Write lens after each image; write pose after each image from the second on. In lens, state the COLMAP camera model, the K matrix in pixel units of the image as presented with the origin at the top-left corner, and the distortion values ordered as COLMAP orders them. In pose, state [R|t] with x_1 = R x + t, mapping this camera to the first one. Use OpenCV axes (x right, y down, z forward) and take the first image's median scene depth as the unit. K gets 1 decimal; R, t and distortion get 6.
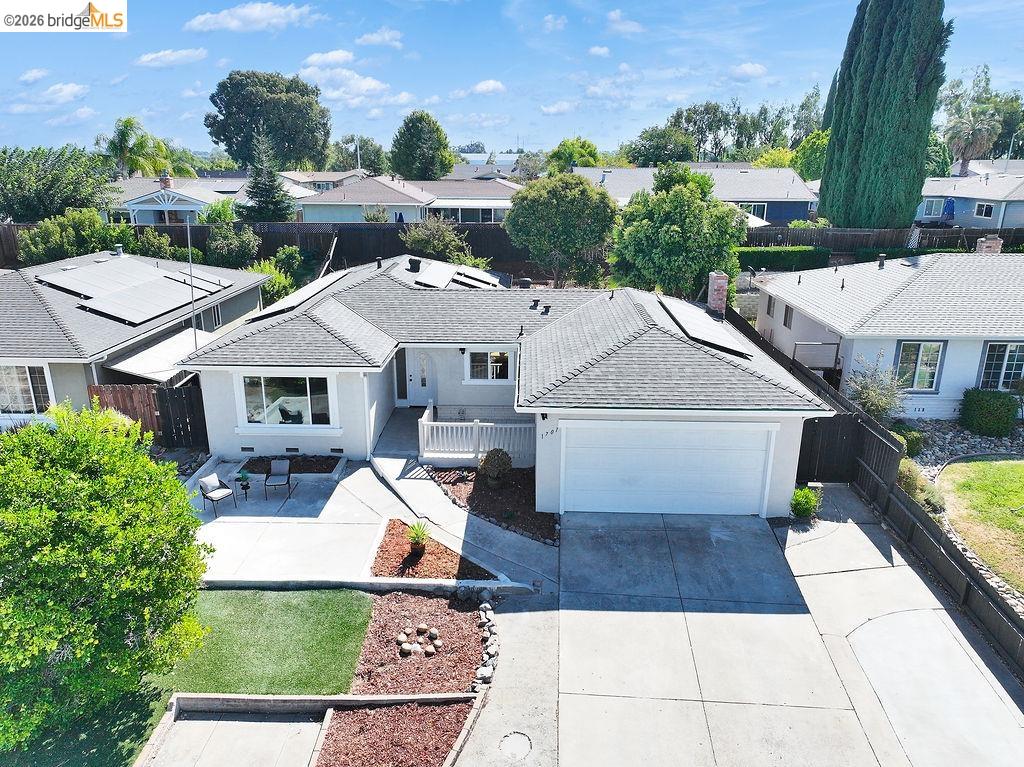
lens RADIAL K [[719.1, 0, 512.8], [0, 719.1, 379.0], [0, 0, 1]] dist [0.003442, 0.011412]
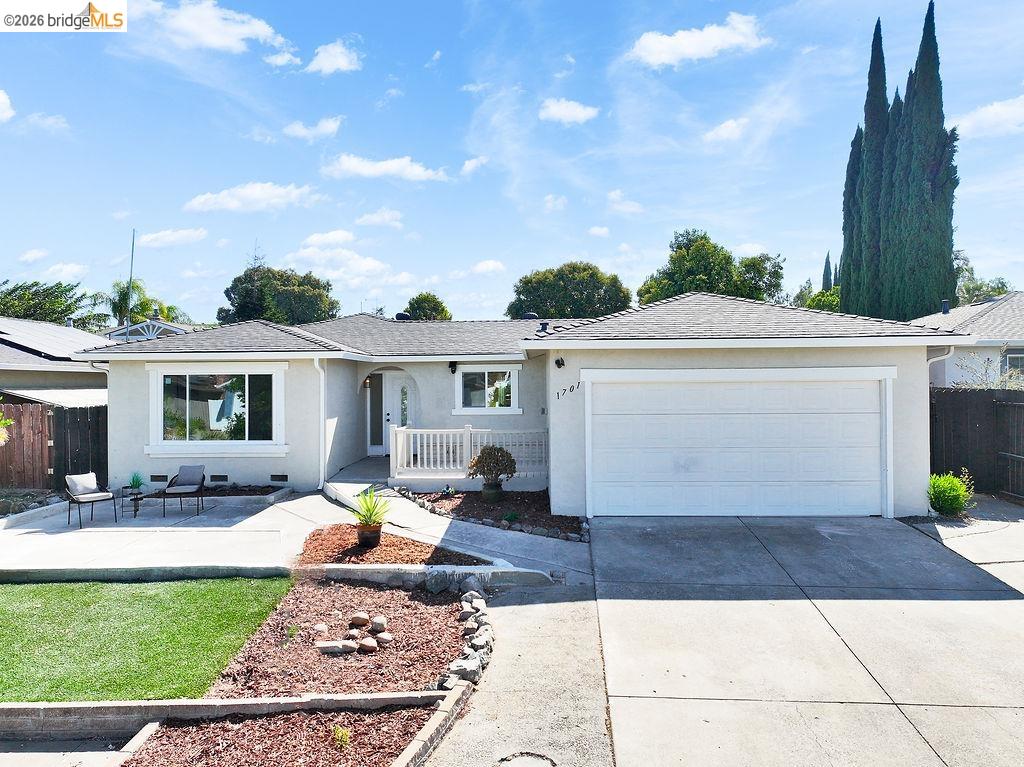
lens RADIAL K [[719.1, 0, 512.8], [0, 719.1, 379.0], [0, 0, 1]] dist [0.003442, 0.011412]
pose [[0.999887, -0.013378, -0.006851, 0.001837], [0.010705, 0.953847, -0.300102, 0.264598], [0.010549, 0.299995, 0.953882, 0.312288]]
